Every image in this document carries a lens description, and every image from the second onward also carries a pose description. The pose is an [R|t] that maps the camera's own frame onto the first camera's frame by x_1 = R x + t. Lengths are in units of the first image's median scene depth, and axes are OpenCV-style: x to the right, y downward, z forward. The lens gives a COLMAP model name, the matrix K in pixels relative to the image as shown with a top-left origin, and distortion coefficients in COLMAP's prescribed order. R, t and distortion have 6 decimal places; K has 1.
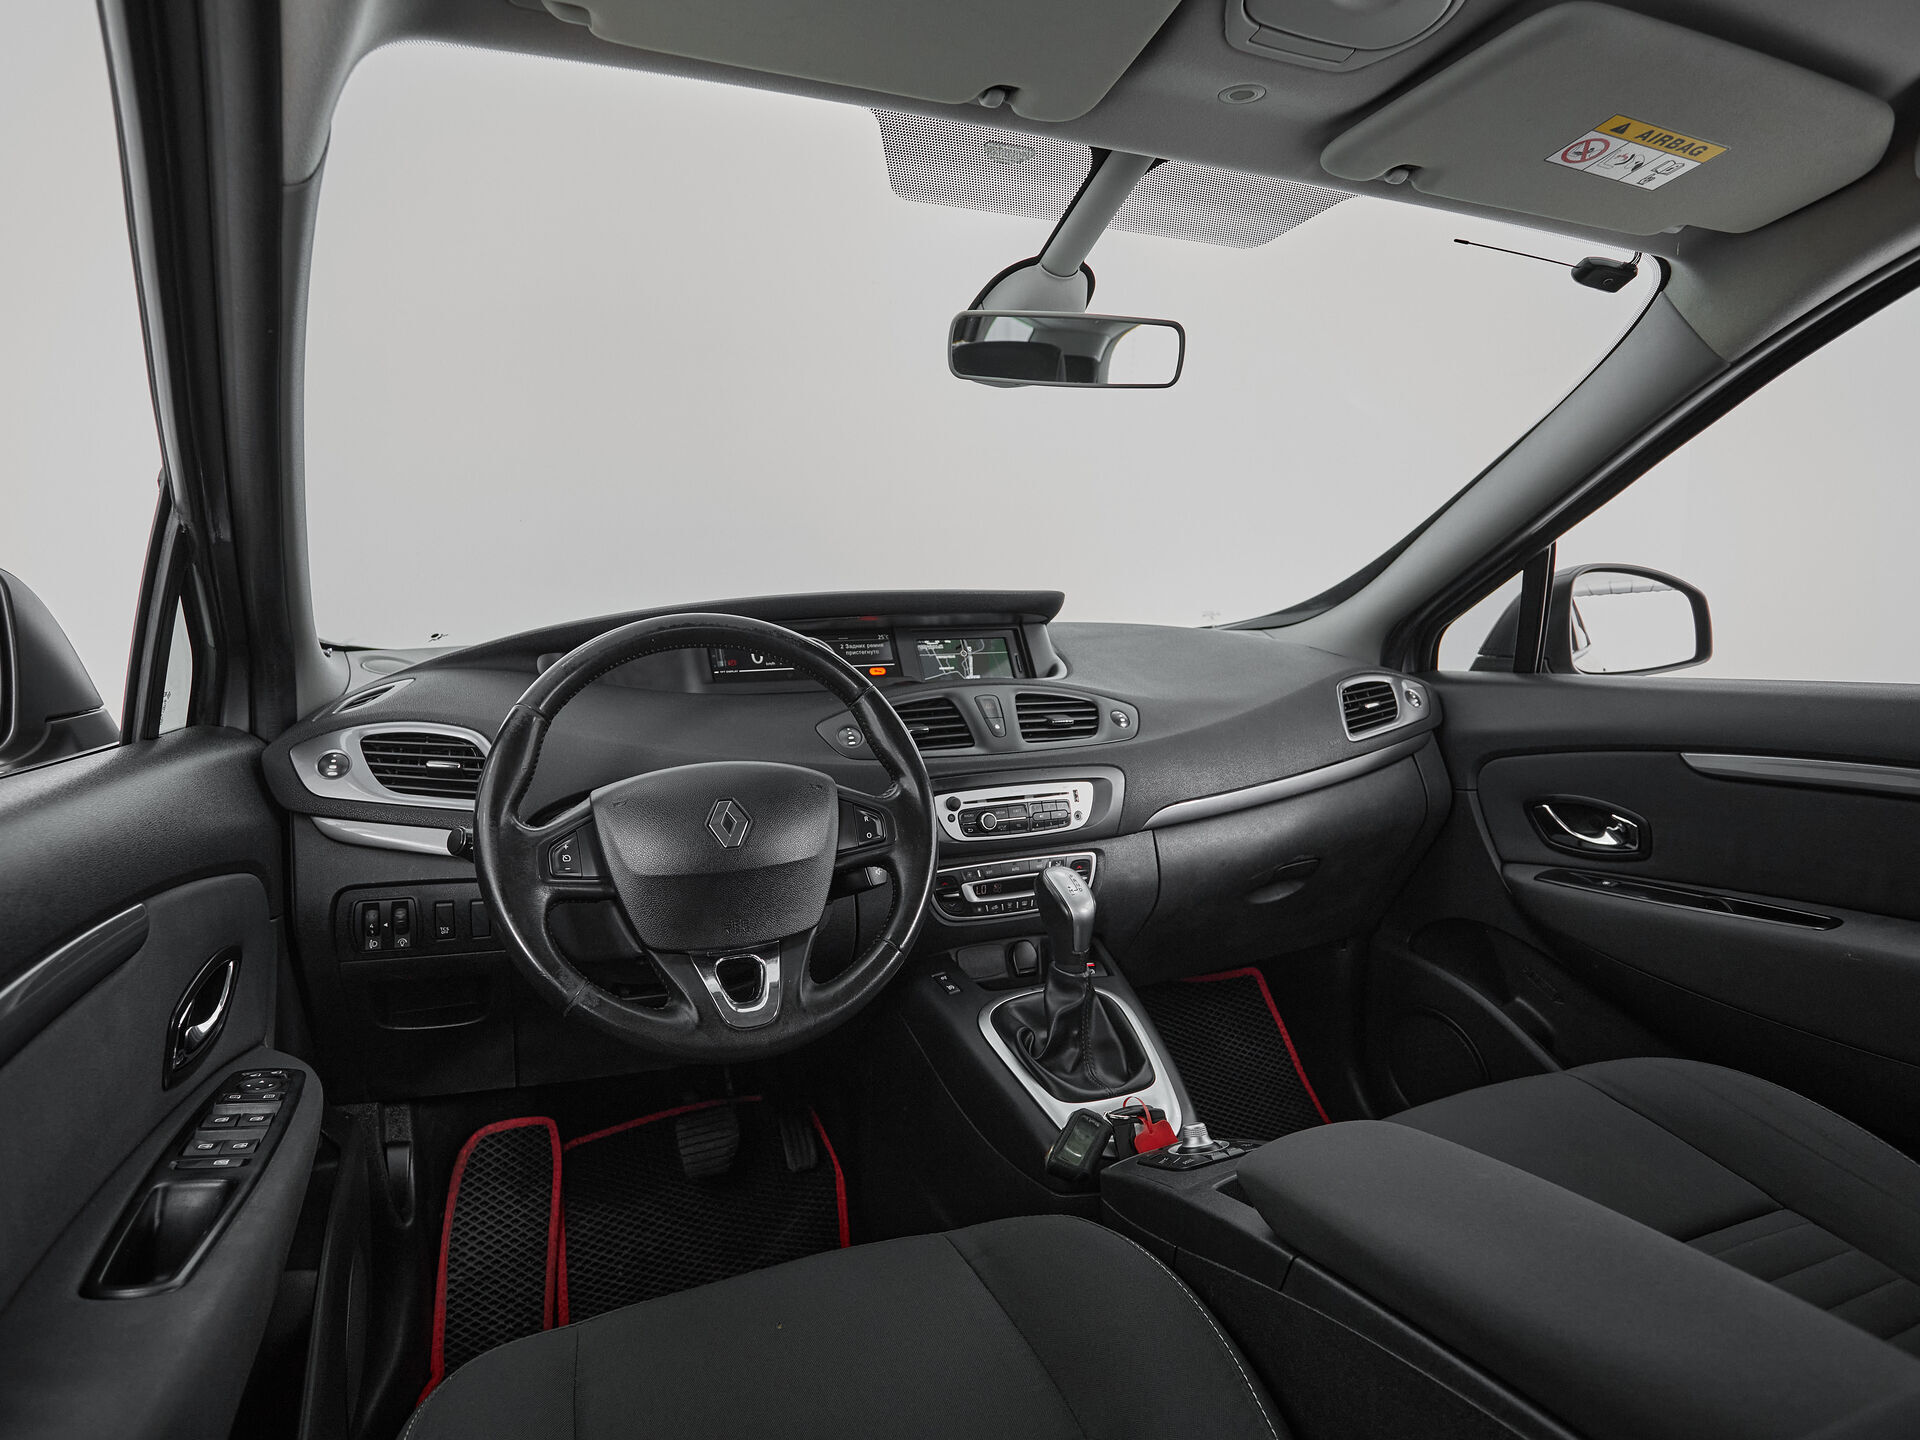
lens RADIAL K [[1048.0, 0, 902.1], [0, 1048.0, 719.0], [0, 0, 1]] dist [-0.000770, -0.000744]
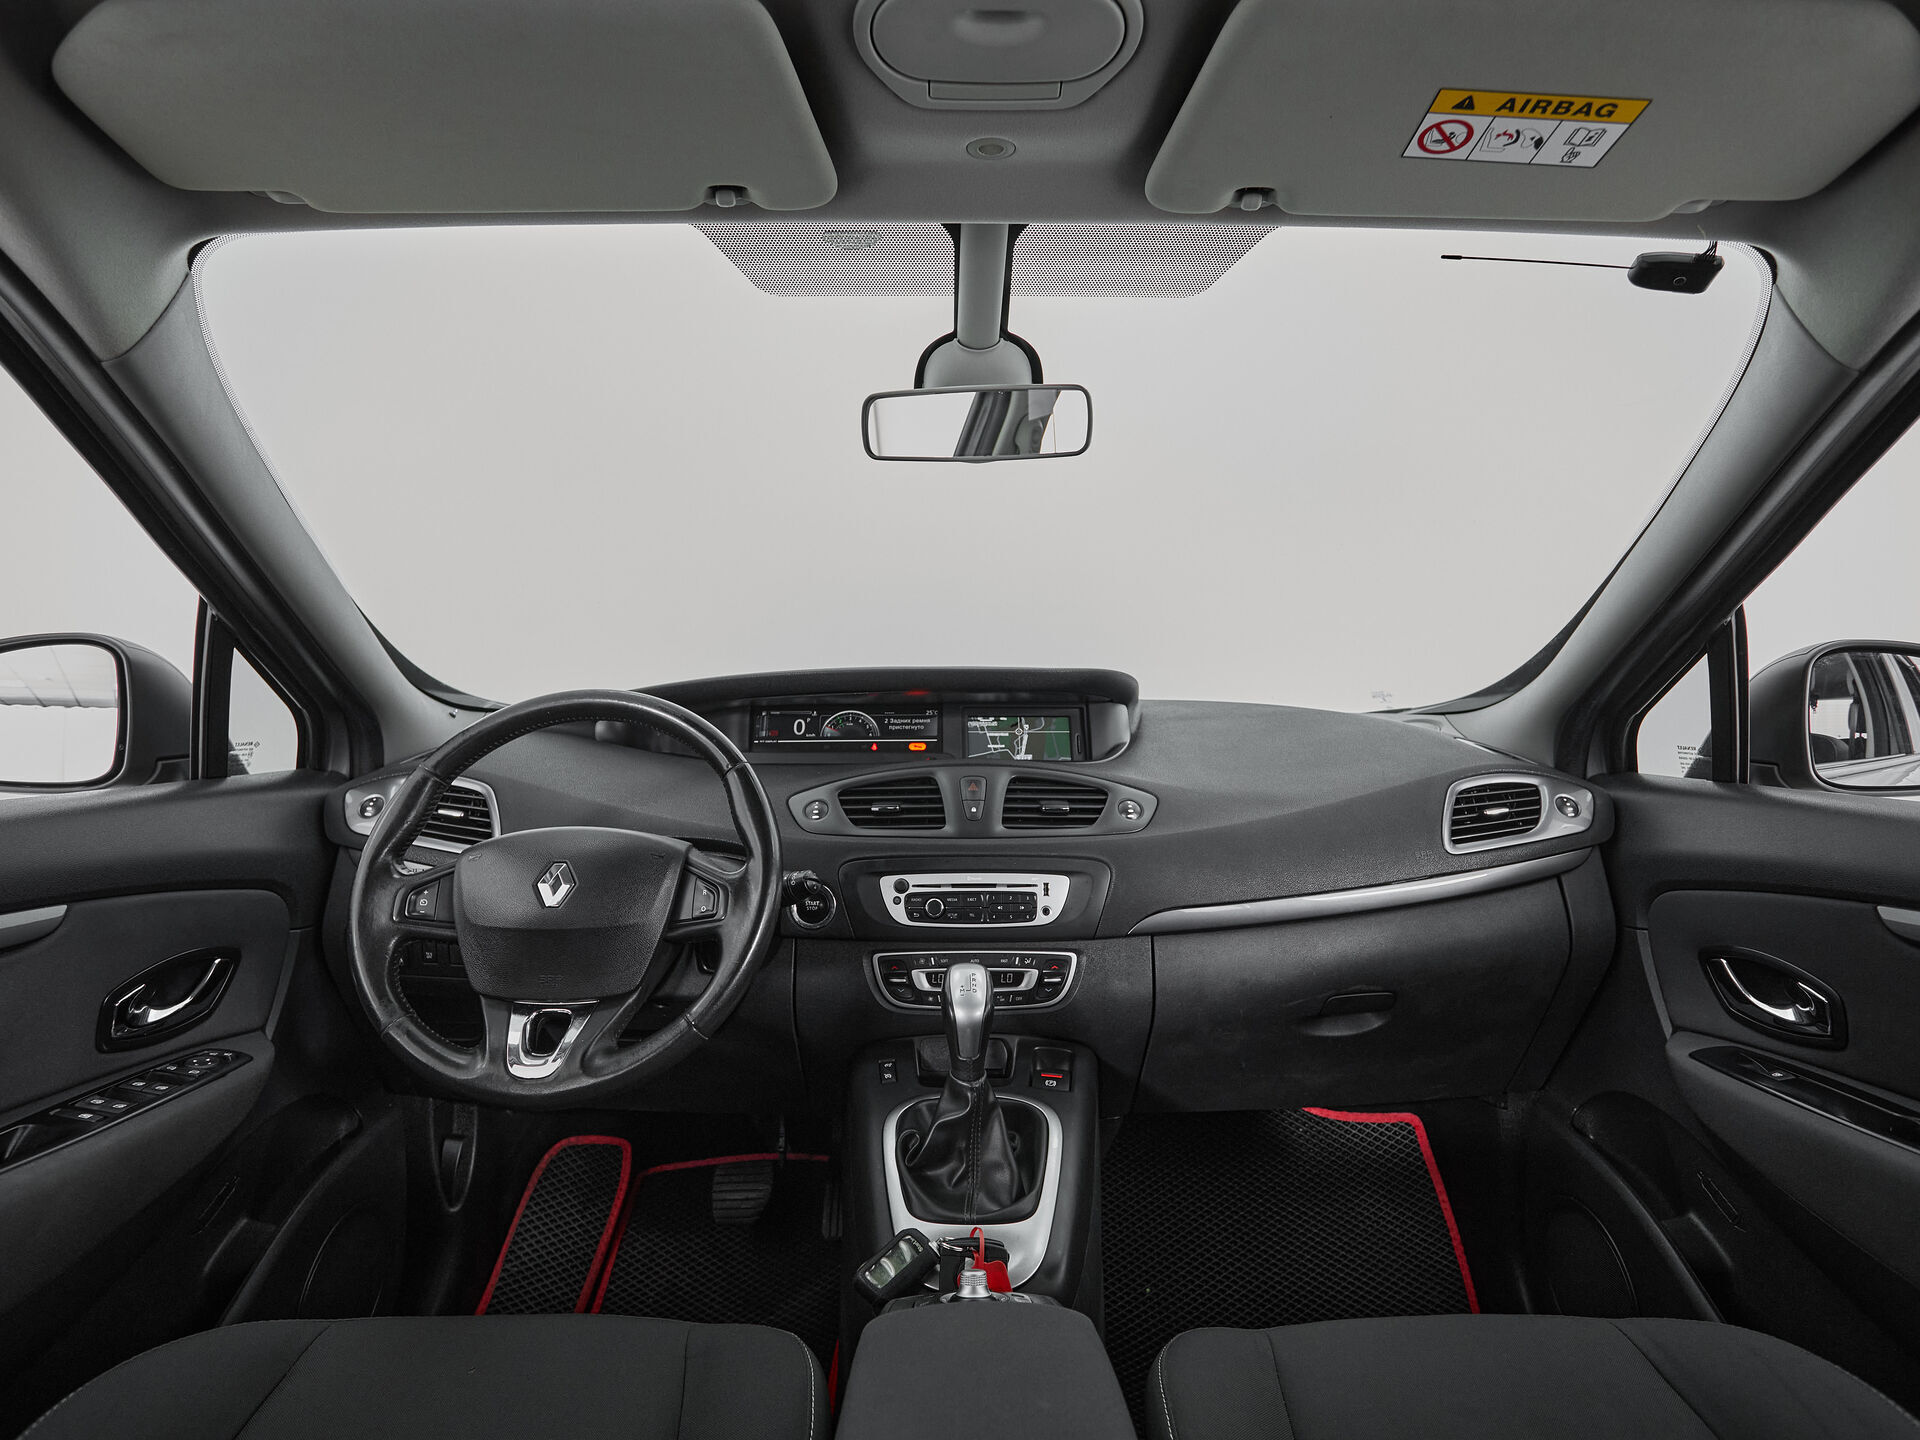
lens RADIAL K [[1028.1, 0, 960.0], [0, 1028.1, 720.0], [0, 0, 1]] dist [-0.000715, -0.000739]
pose [[0.928599, 0.030622, -0.369819, 0.425495], [-0.052776, 0.997357, -0.049934, -0.027006], [0.367313, 0.065886, 0.927761, 0.113526]]
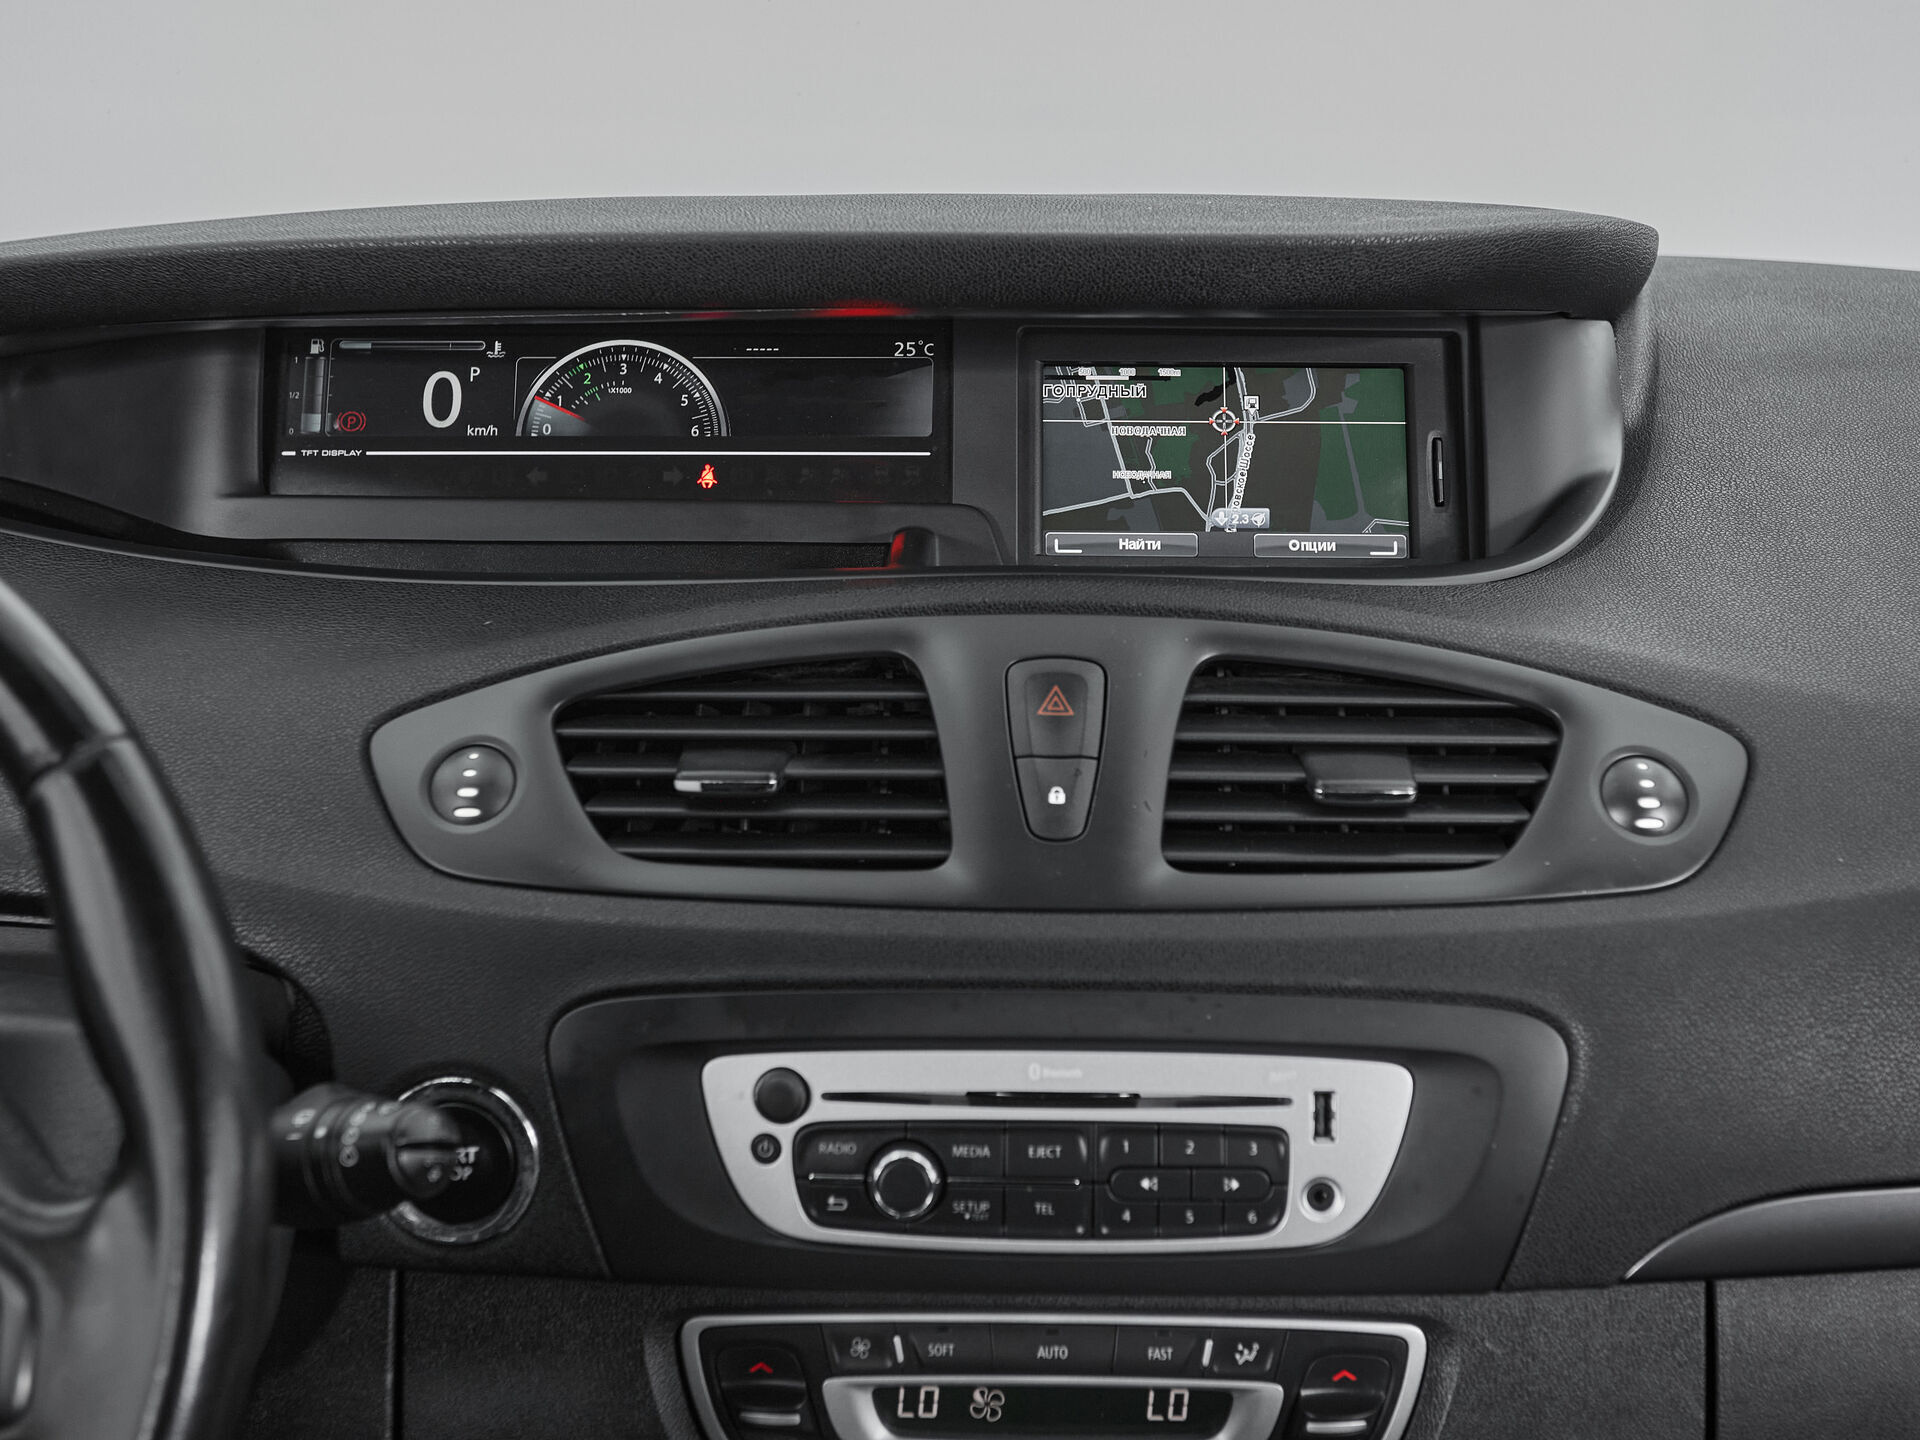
lens RADIAL K [[2641.8, 0, 958.0], [0, 2641.8, 591.7], [0, 0, 1]] dist [-0.002635, 0.021588]
pose [[0.917804, 0.110849, -0.381247, 0.309244], [-0.060951, 0.988190, 0.140589, -0.131203], [0.392328, -0.105796, 0.913721, 0.404792]]
